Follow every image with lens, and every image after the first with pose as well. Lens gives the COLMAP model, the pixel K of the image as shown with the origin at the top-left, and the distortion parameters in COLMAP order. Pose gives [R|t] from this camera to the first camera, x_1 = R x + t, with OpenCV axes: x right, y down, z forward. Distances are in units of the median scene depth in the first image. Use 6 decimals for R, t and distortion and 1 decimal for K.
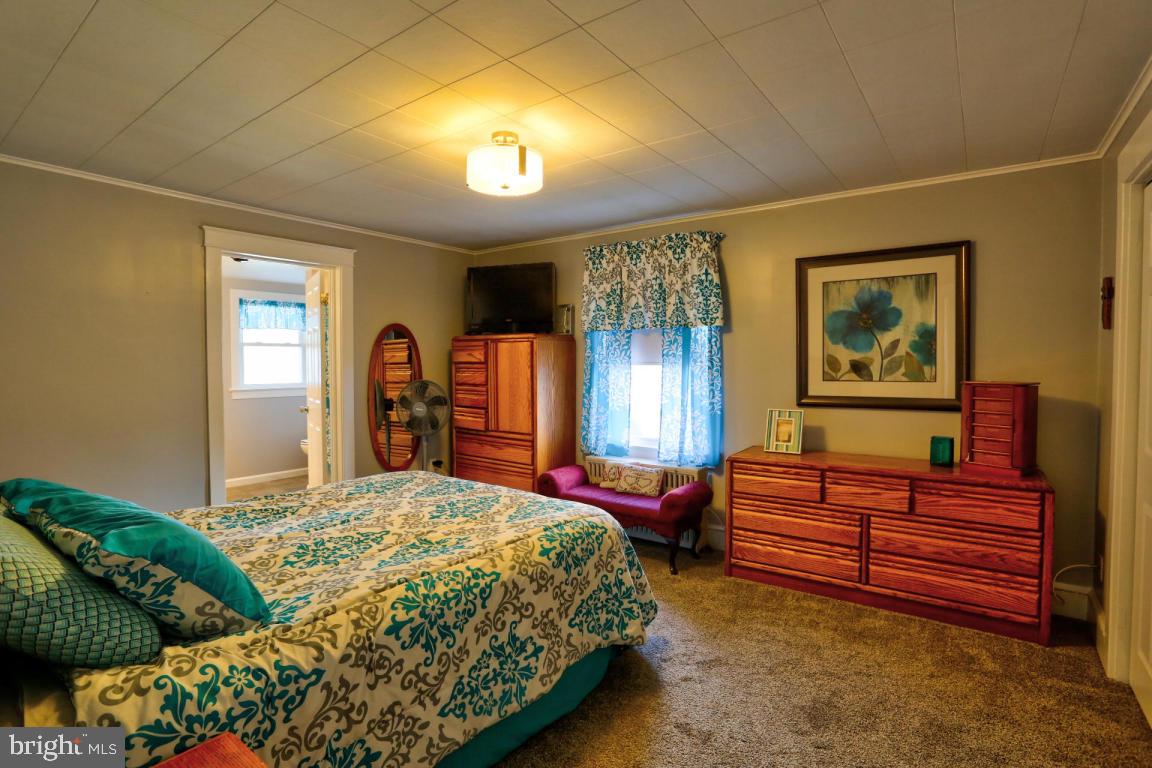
lens RADIAL K [[592.6, 0, 576.0], [0, 592.6, 384.0], [0, 0, 1]] dist [-0.000514, 0.000241]
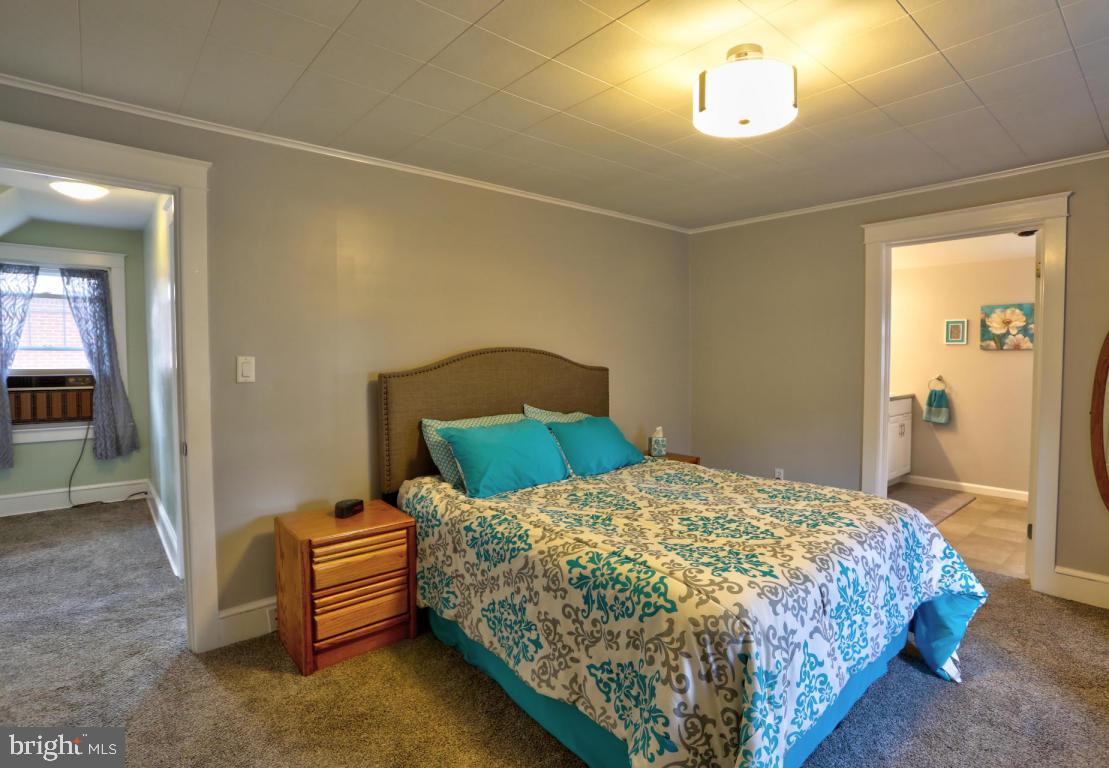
lens RADIAL K [[542.8, 0, 556.2], [0, 542.8, 368.2], [0, 0, 1]] dist [-0.003200, -0.000220]
pose [[-0.198903, 0.037381, -0.979306, 0.793753], [-0.033488, 0.998429, 0.044913, -0.058542], [0.979447, 0.041728, -0.197339, 1.164897]]
